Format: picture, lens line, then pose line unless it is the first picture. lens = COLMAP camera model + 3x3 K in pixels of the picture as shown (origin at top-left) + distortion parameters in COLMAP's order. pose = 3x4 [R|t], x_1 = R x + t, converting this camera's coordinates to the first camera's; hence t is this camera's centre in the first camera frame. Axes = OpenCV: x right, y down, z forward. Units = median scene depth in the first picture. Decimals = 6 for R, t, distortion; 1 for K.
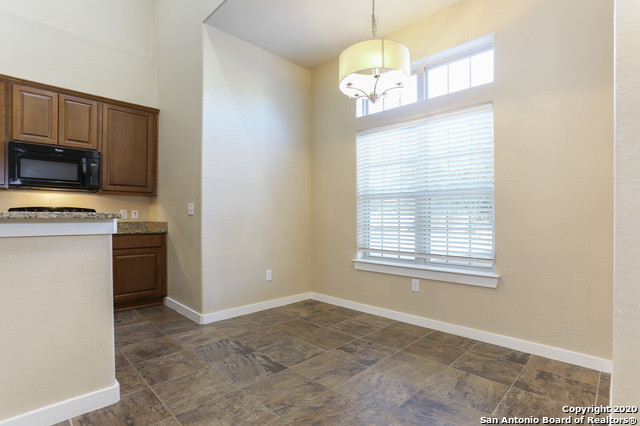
lens RADIAL K [[319.7, 0, 317.3], [0, 319.7, 214.9], [0, 0, 1]] dist [-0.049689, 0.034330]
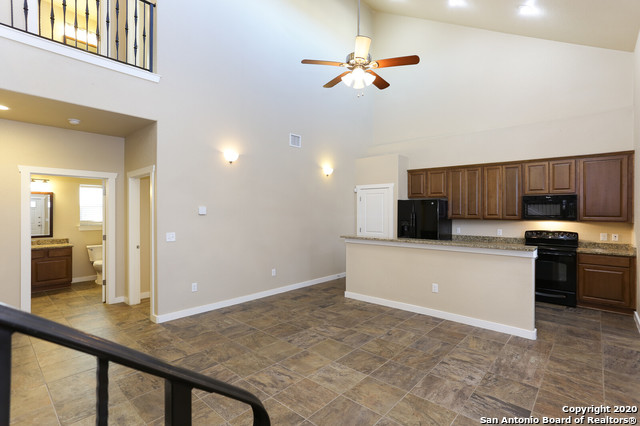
lens RADIAL K [[308.3, 0, 324.0], [0, 308.3, 213.5], [0, 0, 1]] dist [-0.046516, 0.032491]
pose [[0.063340, 0.001869, -0.997990, 0.656141], [0.002085, 0.999996, 0.002005, -0.123250], [0.997990, -0.002208, 0.063336, -0.255611]]
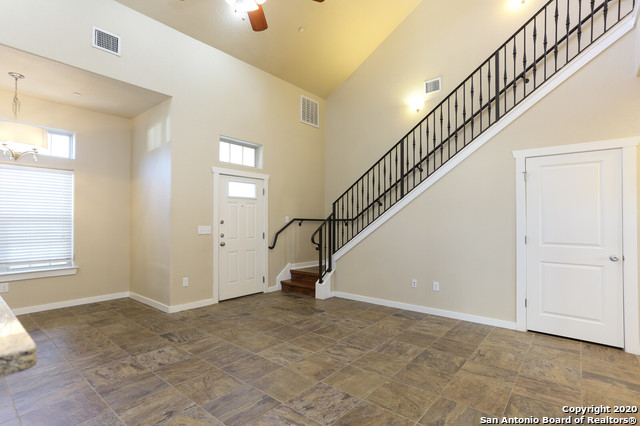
lens RADIAL K [[319.7, 0, 317.3], [0, 319.7, 214.9], [0, 0, 1]] dist [-0.049689, 0.034330]
pose [[-0.080827, 0.018772, 0.996551, -1.038941], [-0.008351, 0.999775, -0.019510, -0.061970], [-0.996693, -0.009899, -0.080652, -0.185765]]
